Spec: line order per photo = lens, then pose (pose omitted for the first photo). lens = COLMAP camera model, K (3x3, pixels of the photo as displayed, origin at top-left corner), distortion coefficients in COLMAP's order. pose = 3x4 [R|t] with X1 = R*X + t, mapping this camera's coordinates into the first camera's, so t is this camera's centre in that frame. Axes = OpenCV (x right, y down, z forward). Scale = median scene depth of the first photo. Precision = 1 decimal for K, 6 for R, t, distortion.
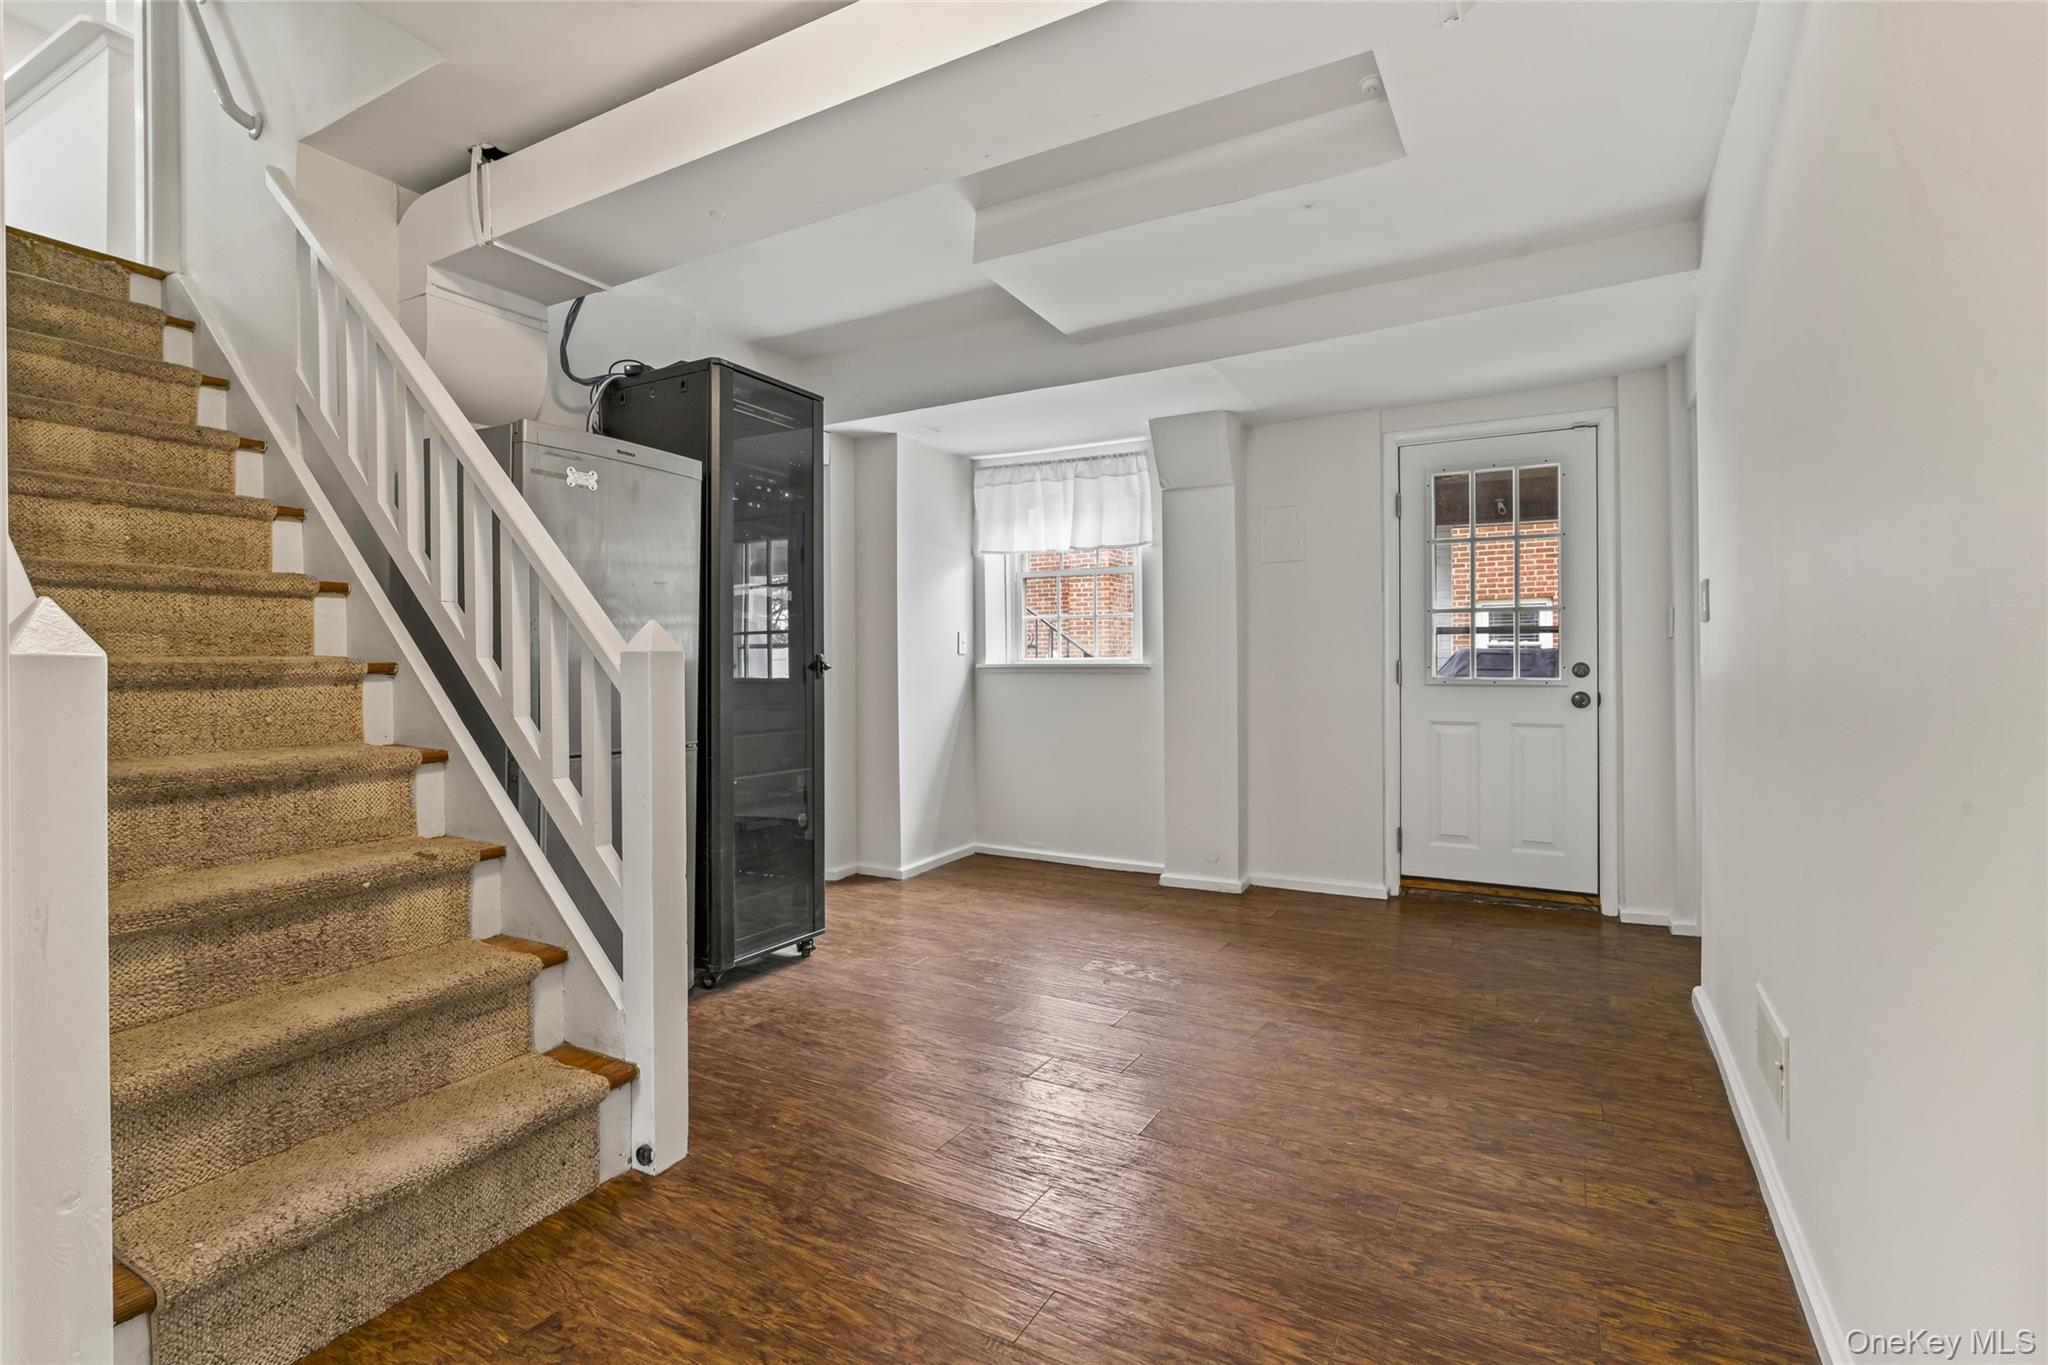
lens RADIAL K [[952.1, 0, 1026.2], [0, 952.1, 676.7], [0, 0, 1]] dist [-0.010651, 0.003437]
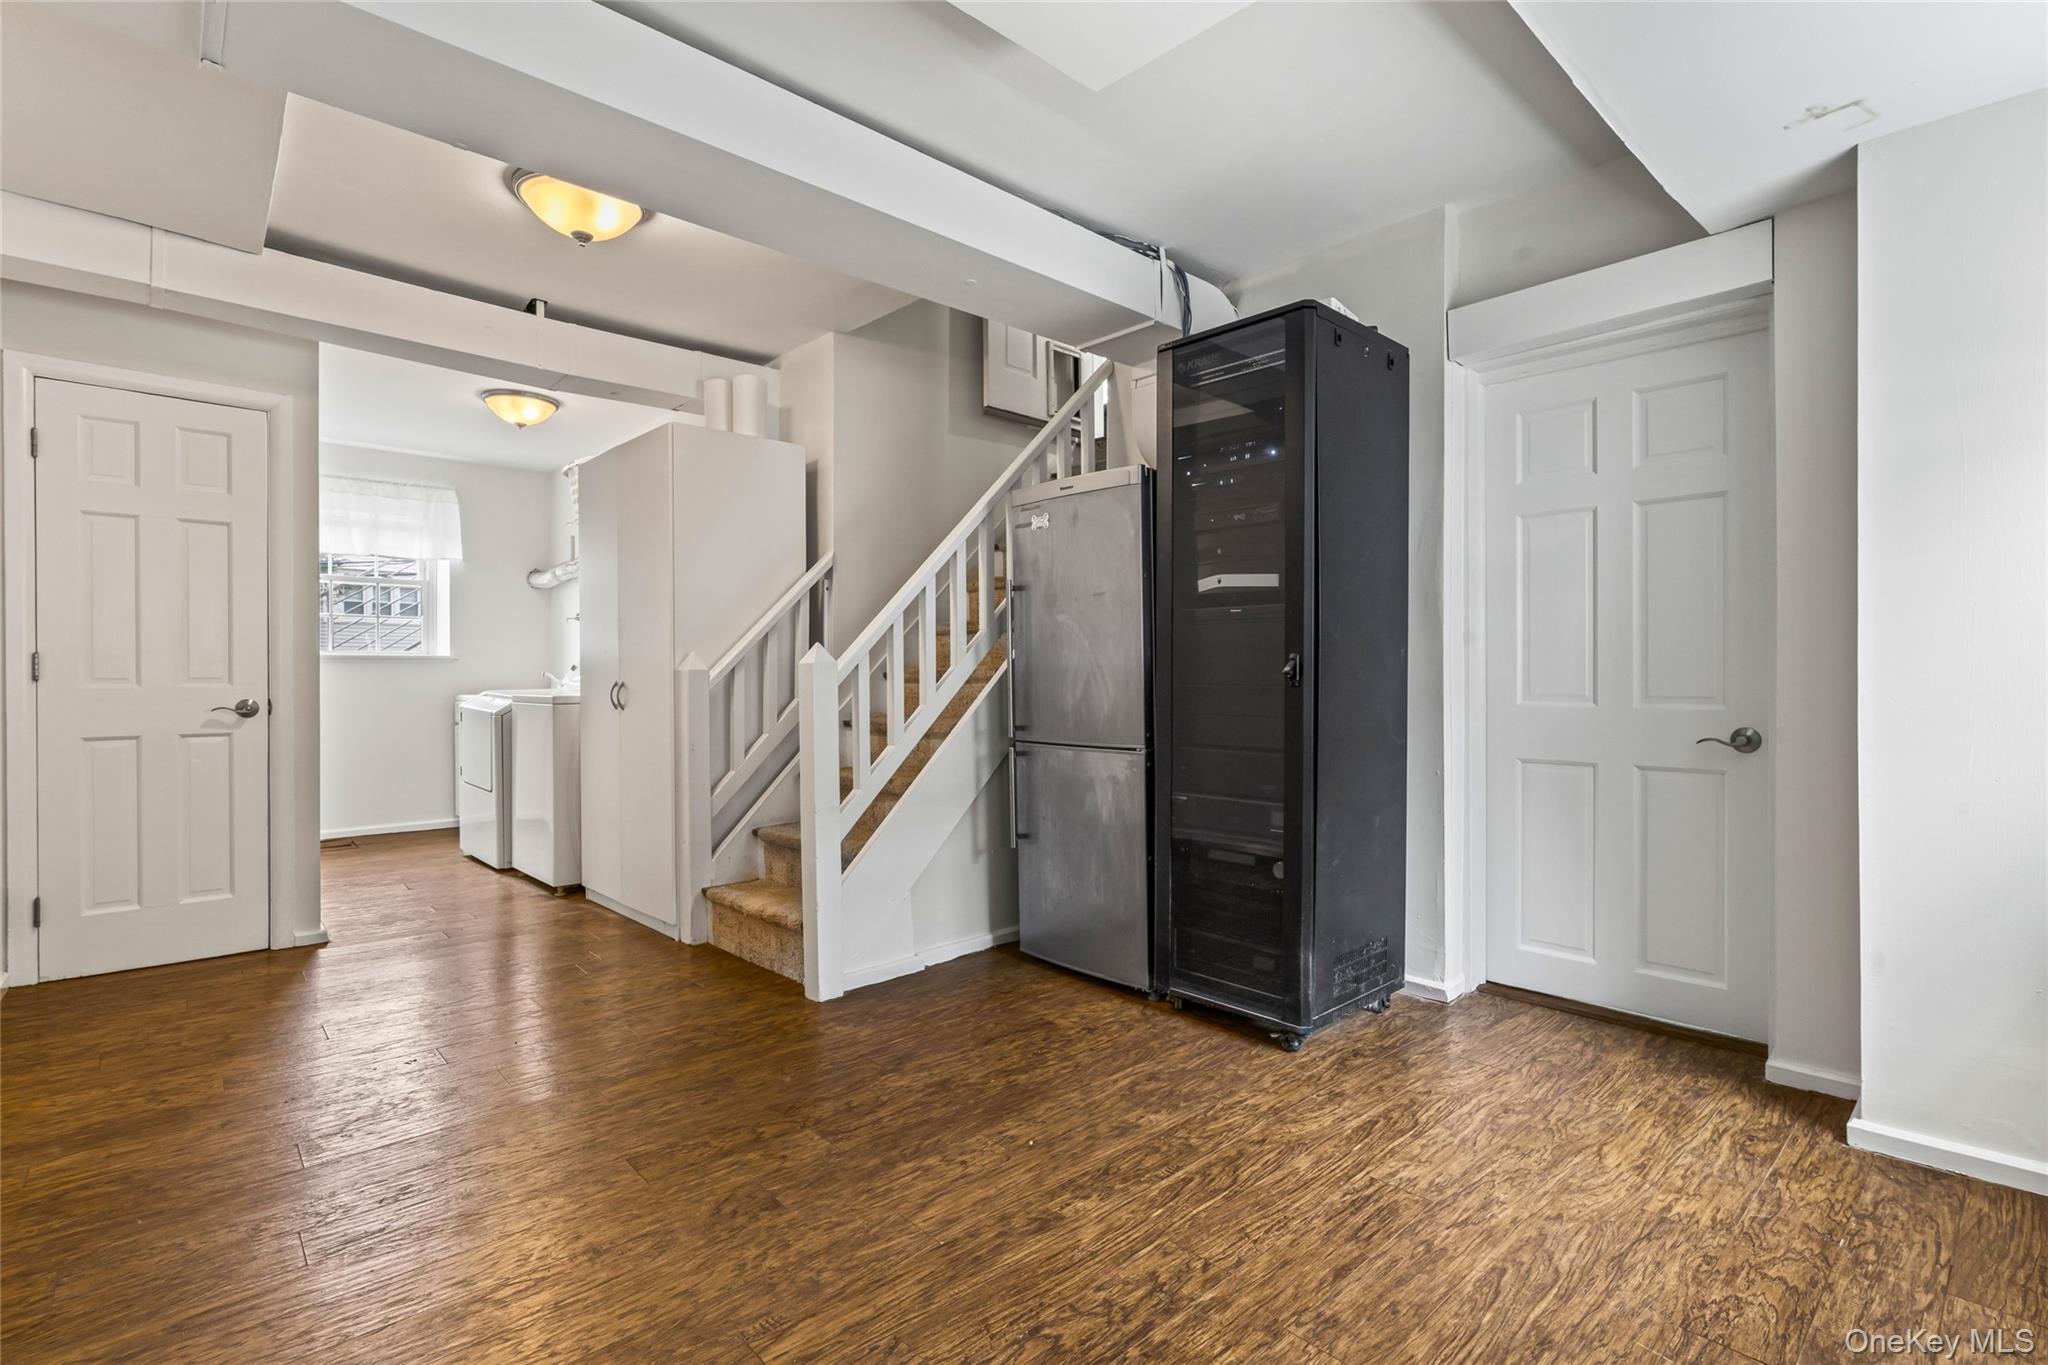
lens RADIAL K [[952.1, 0, 1021.4], [0, 952.1, 682.0], [0, 0, 1]] dist [-0.010651, 0.003437]
pose [[-0.316898, 0.009065, -0.948416, 0.692173], [-0.005948, 0.999916, 0.011545, -0.010047], [0.948441, 0.009300, -0.316817, 1.295364]]
